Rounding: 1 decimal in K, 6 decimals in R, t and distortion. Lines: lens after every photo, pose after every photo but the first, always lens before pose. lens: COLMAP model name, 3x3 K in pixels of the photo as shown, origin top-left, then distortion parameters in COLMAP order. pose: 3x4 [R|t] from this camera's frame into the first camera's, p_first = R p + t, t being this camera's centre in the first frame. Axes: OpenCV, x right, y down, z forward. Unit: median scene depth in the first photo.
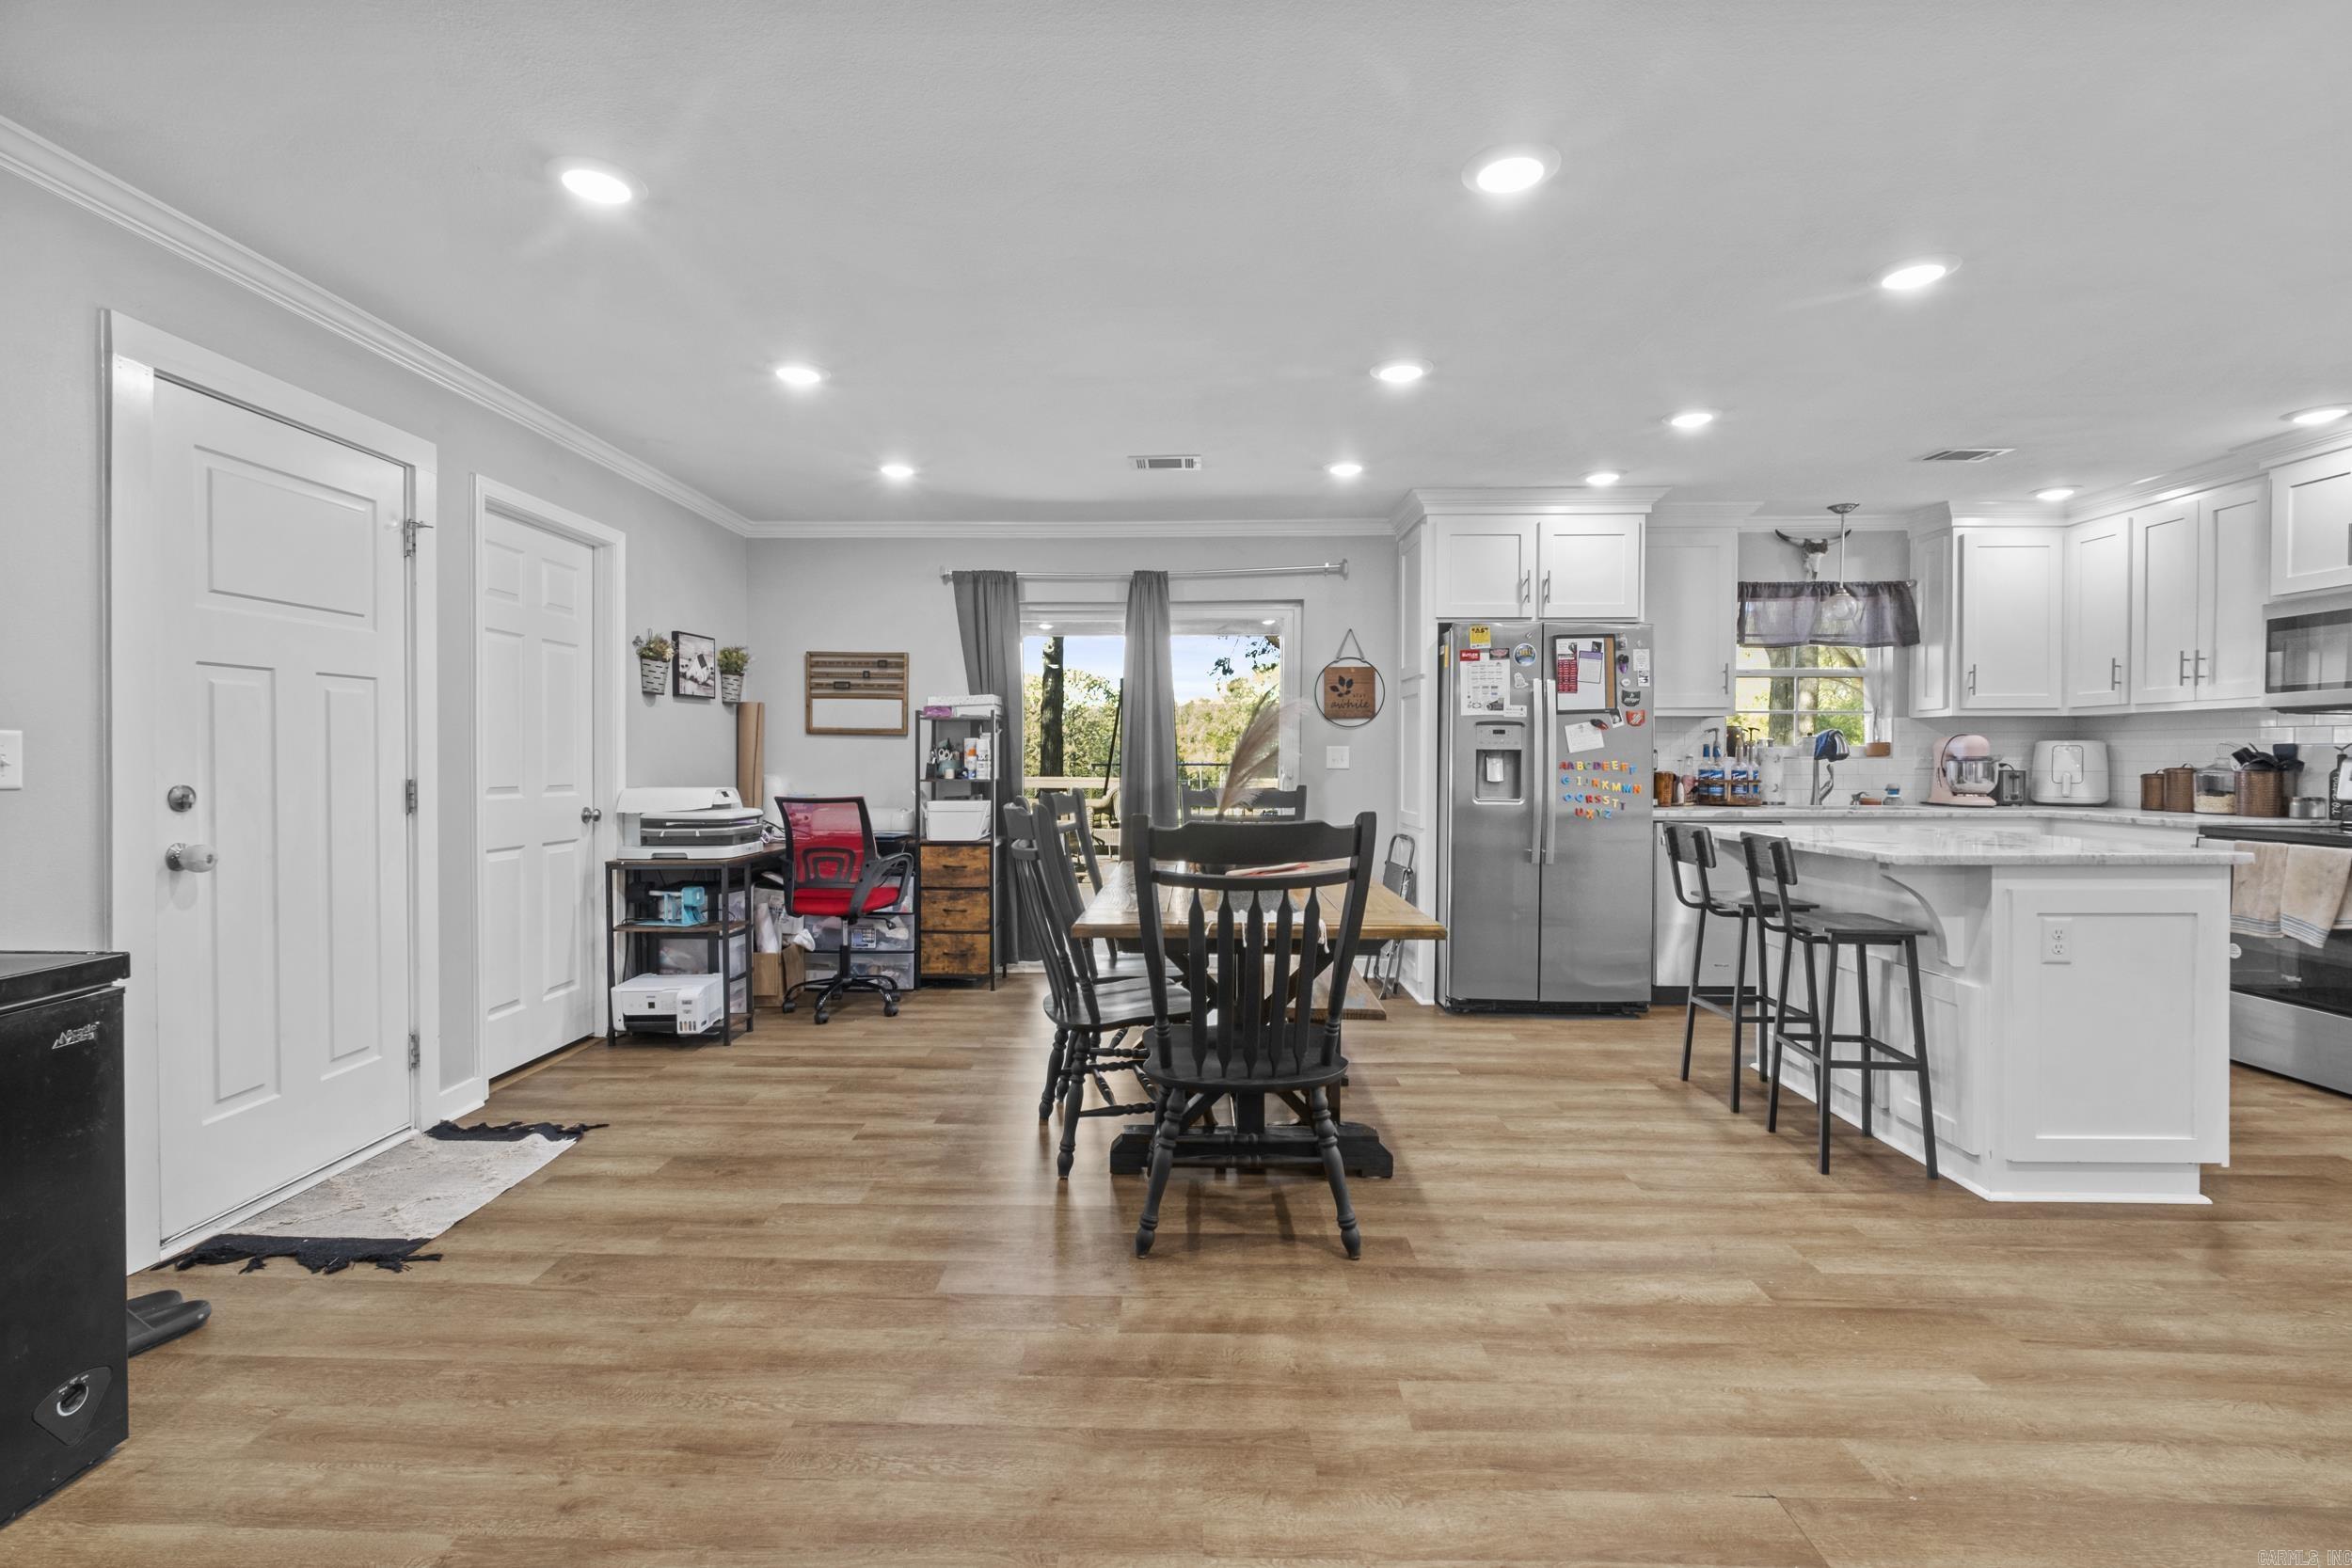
lens RADIAL K [[1062.9, 0, 1160.3], [0, 1062.9, 771.9], [0, 0, 1]] dist [-0.004633, -0.000415]
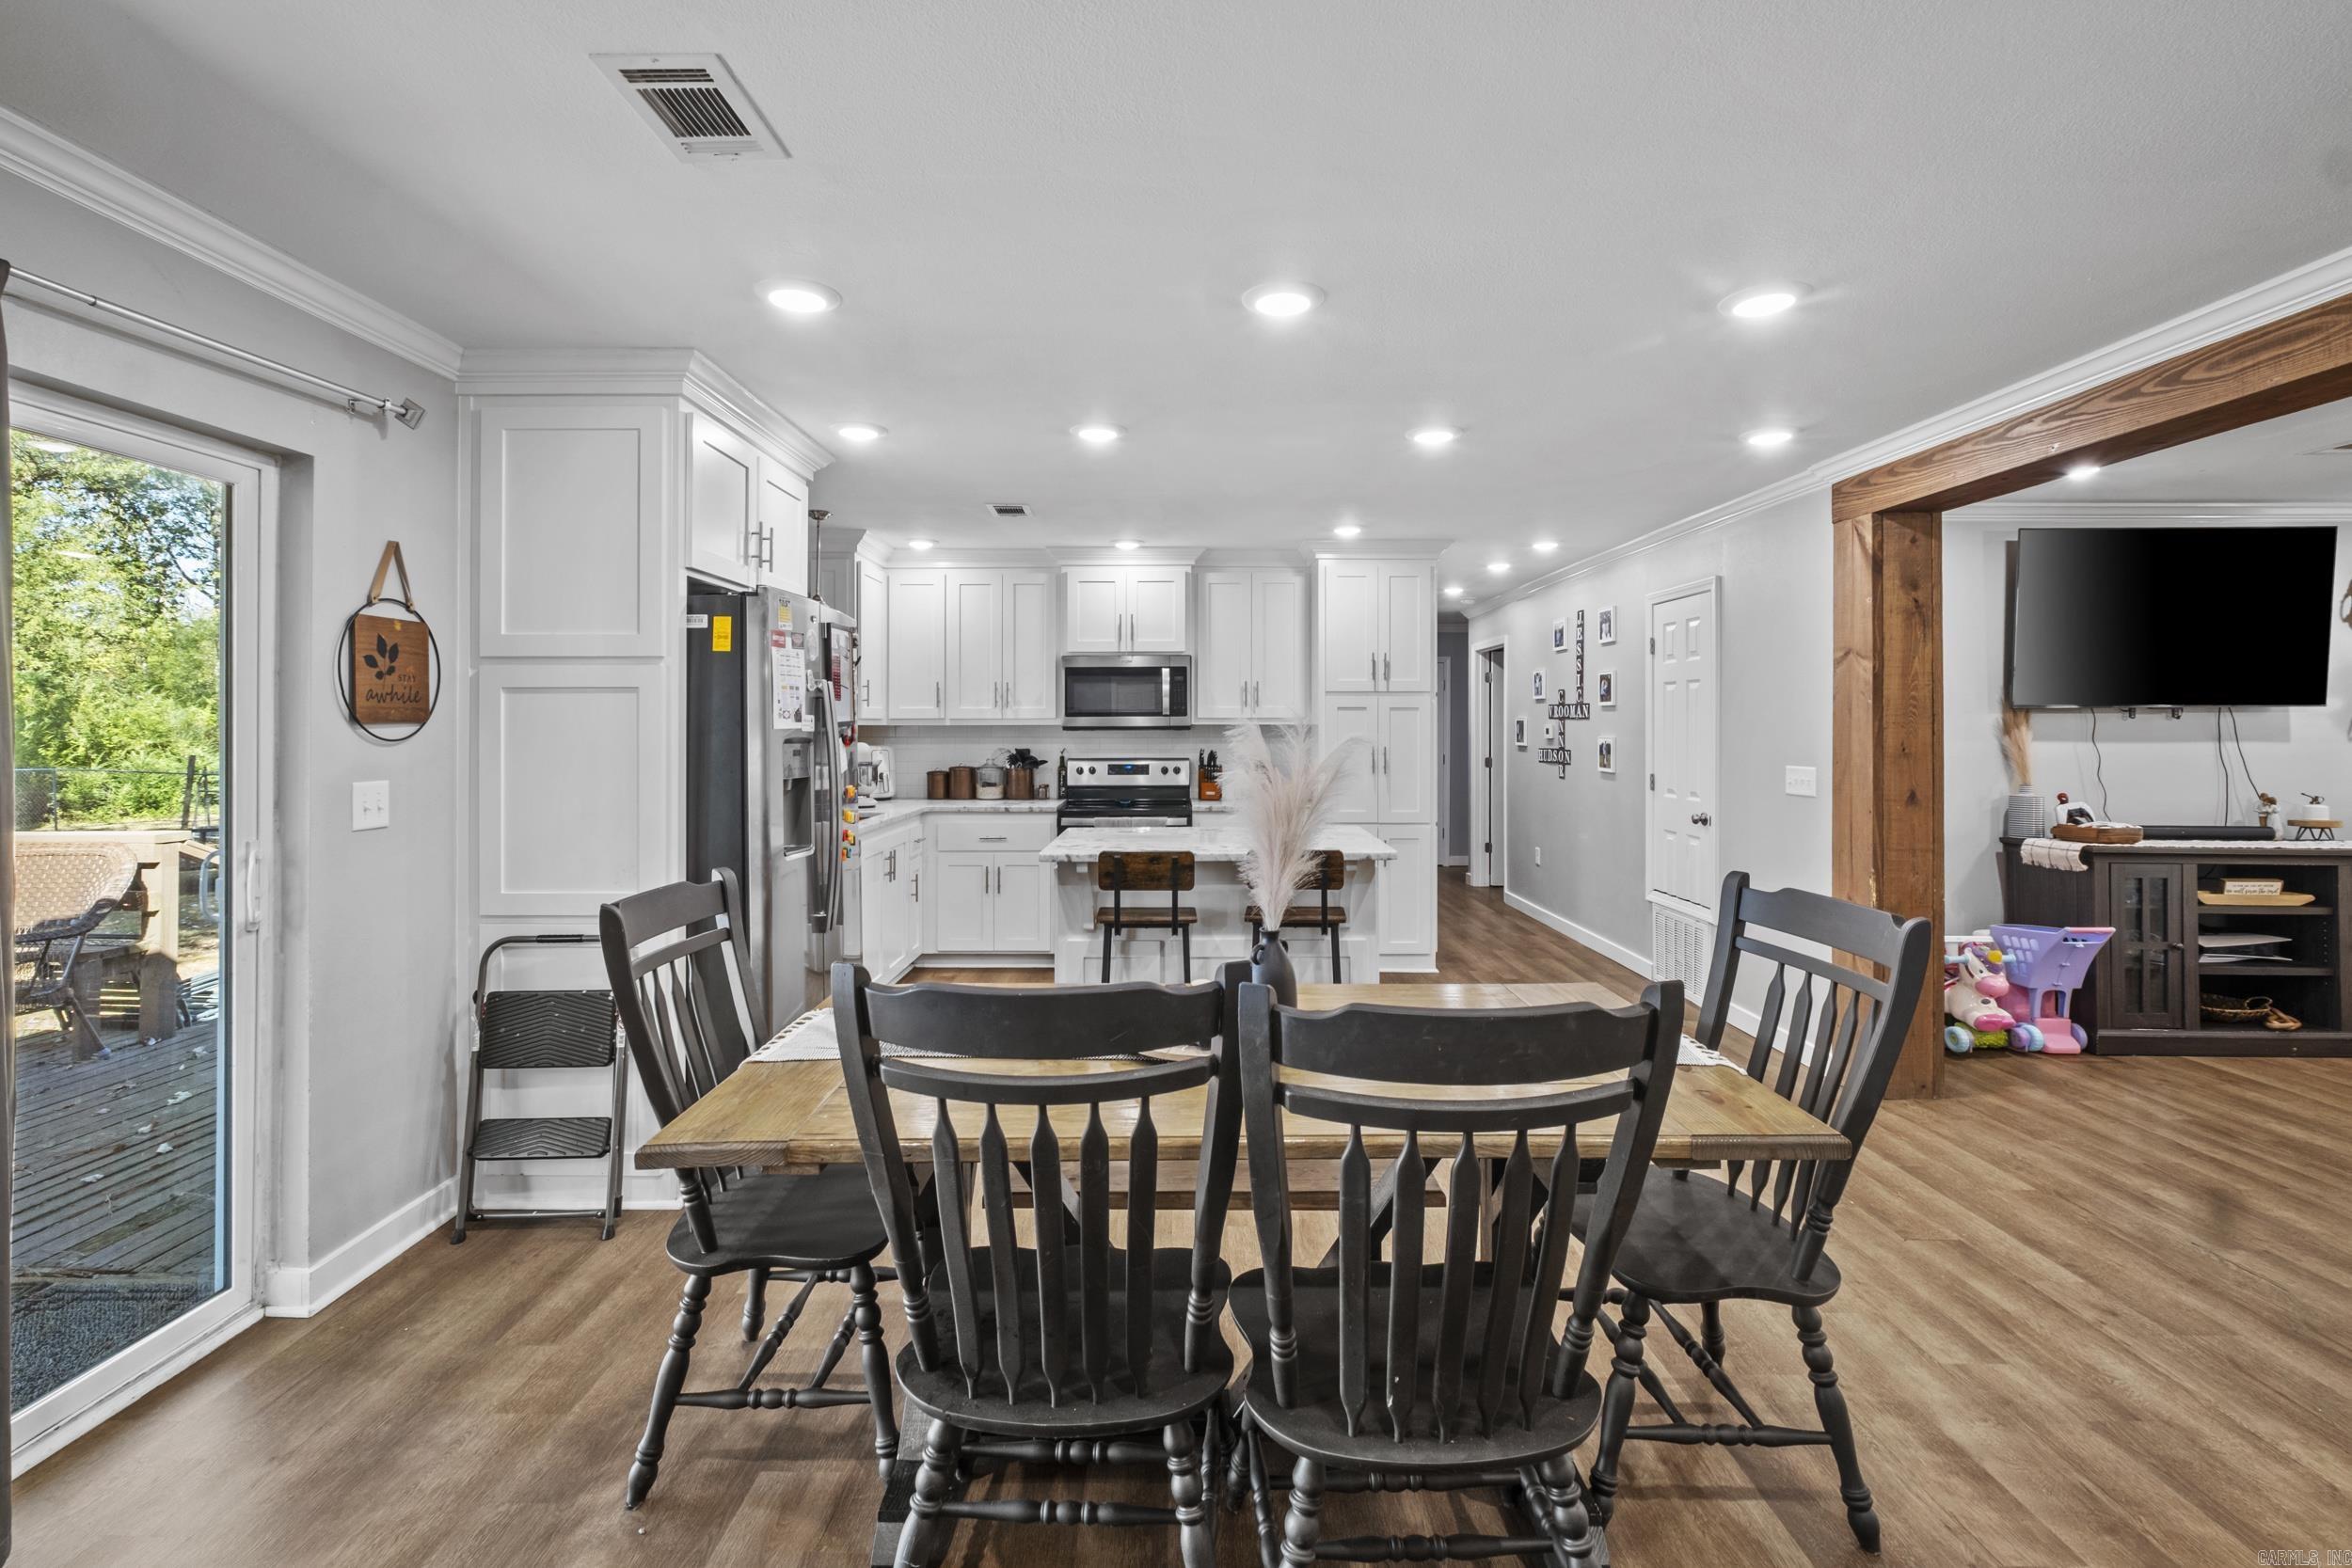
lens RADIAL K [[1040.4, 0, 1166.0], [0, 1040.4, 733.4], [0, 0, 1]] dist [-0.003740, -0.000131]
pose [[-0.024888, -0.006184, 0.999671, -0.364480], [0.016468, 0.999843, 0.006595, -0.051159], [-0.999555, 0.016627, -0.024783, 0.780603]]
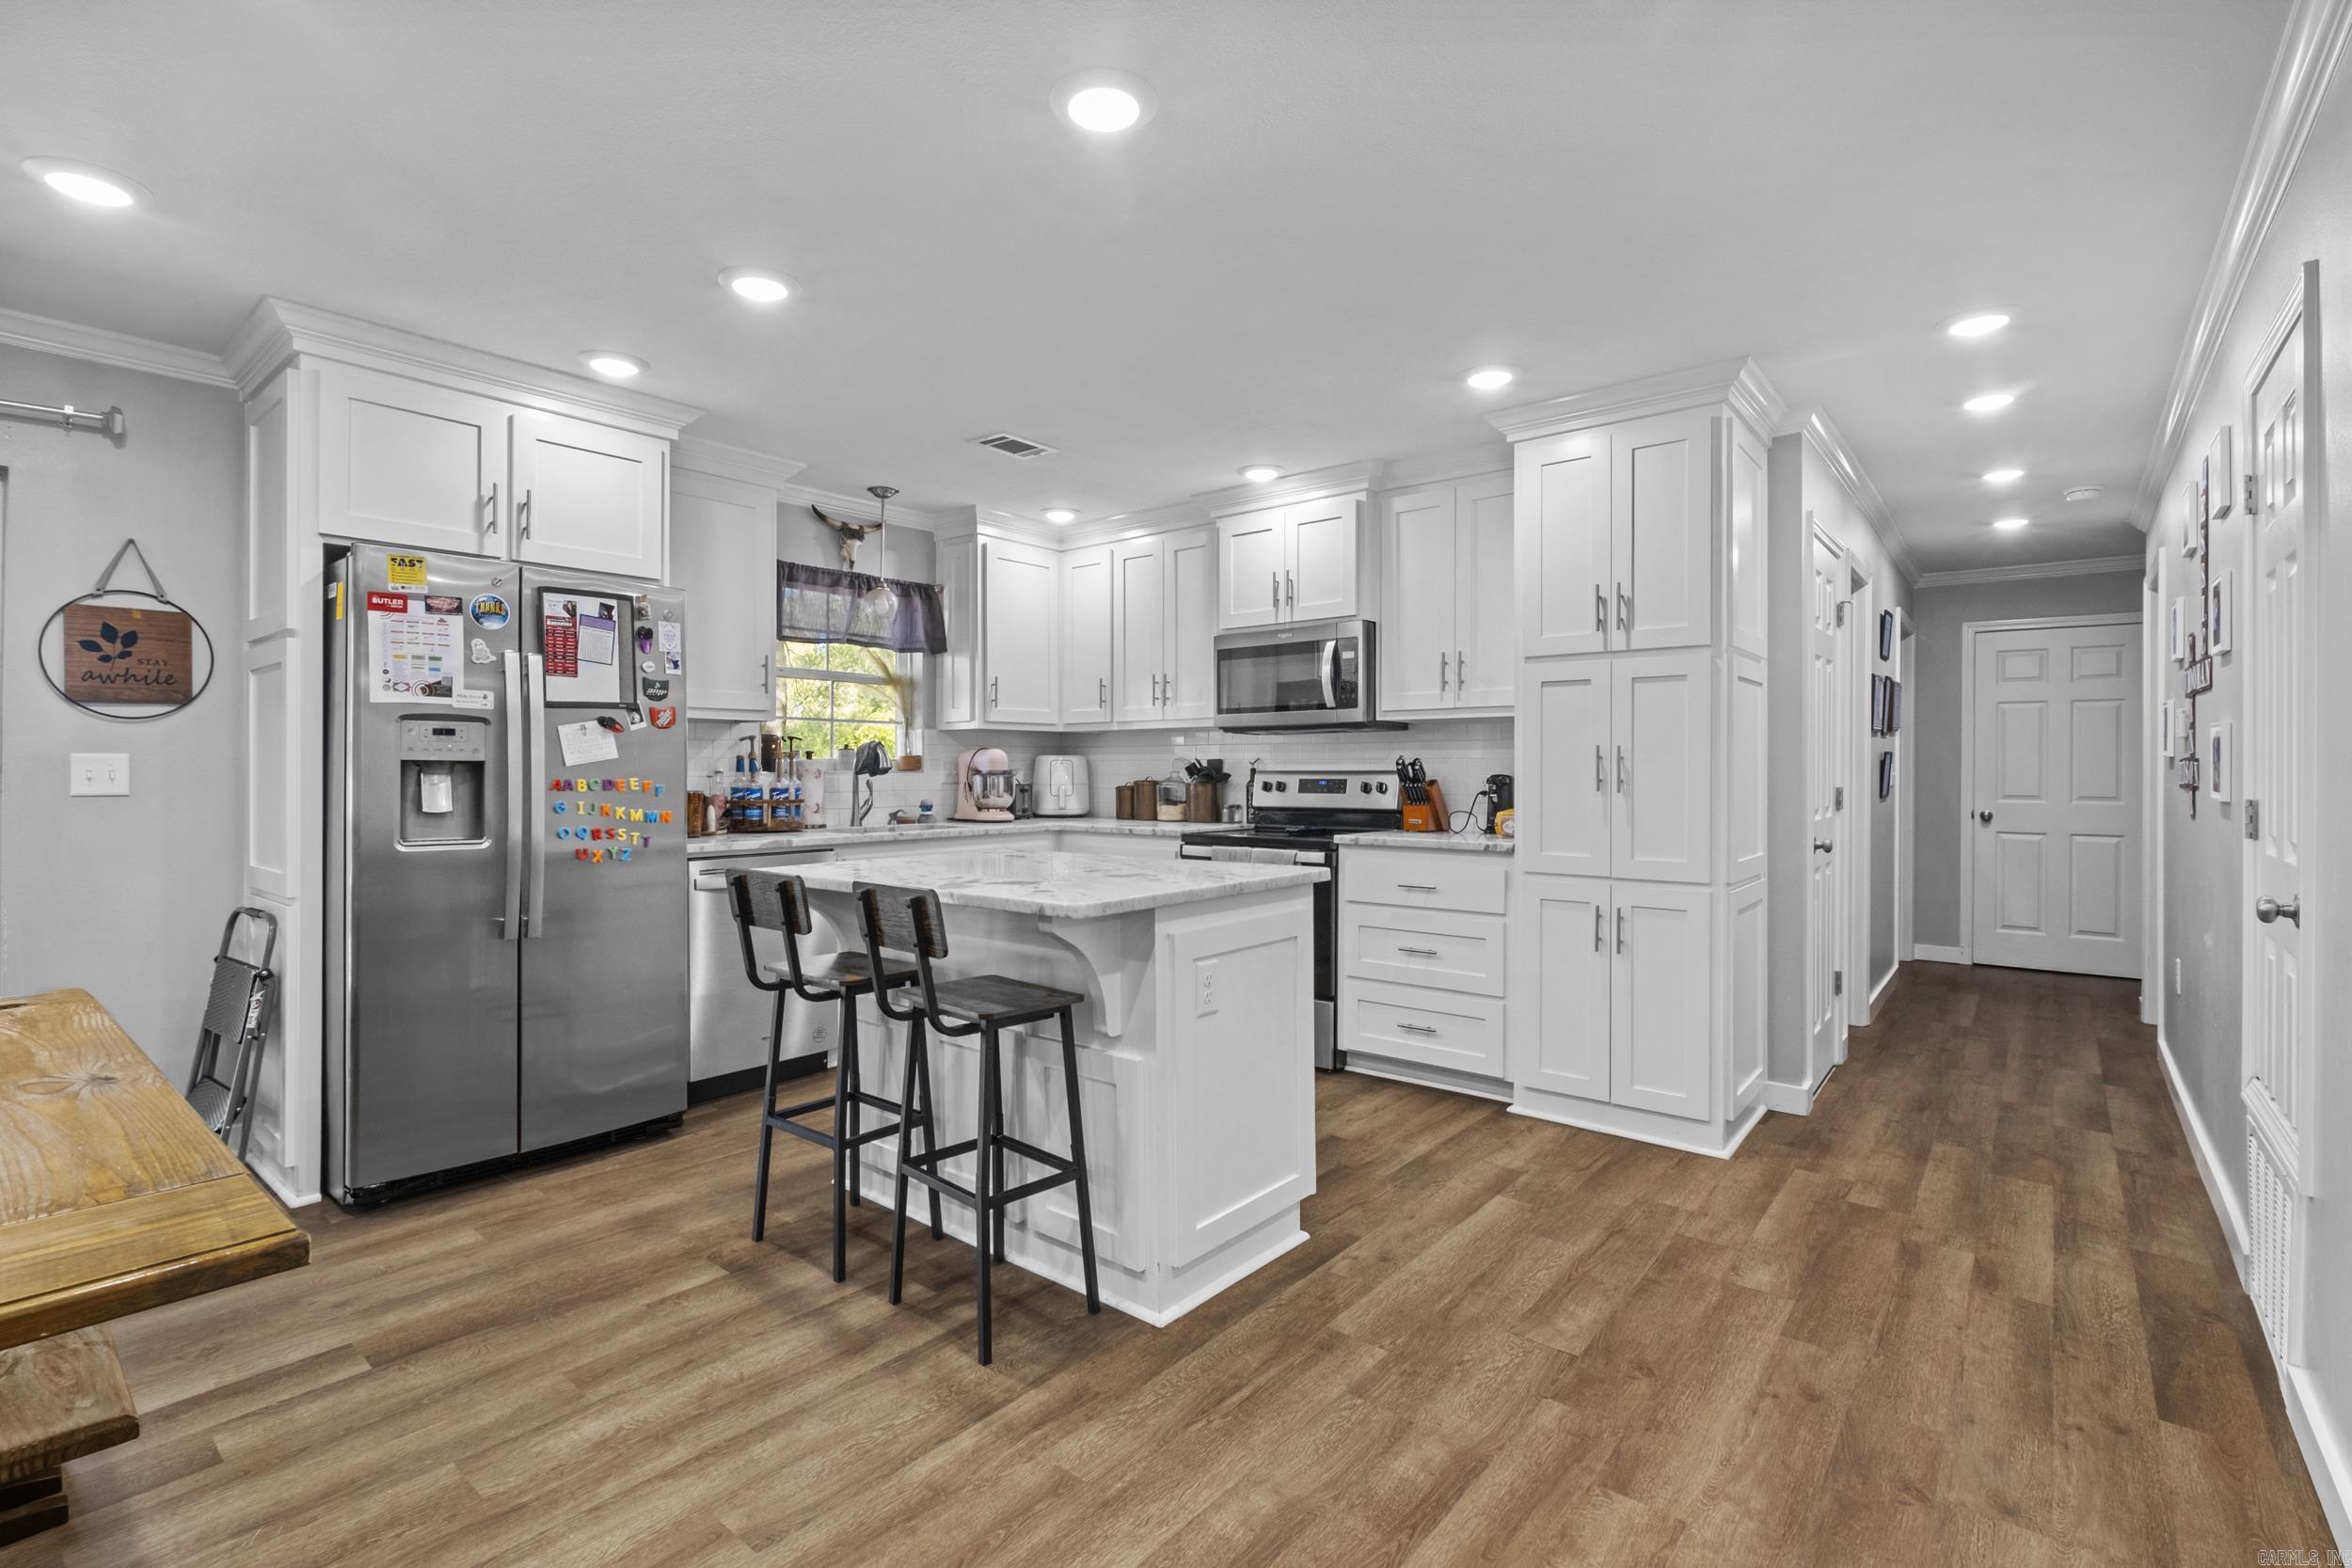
lens RADIAL K [[1071.1, 0, 1161.2], [0, 1071.1, 771.2], [0, 0, 1]] dist [-0.005563, -0.000398]
pose [[0.617145, -0.001948, 0.786847, 0.088777], [0.013033, 0.999885, -0.007747, -0.004691], [-0.786742, 0.015036, 0.617099, 0.293988]]
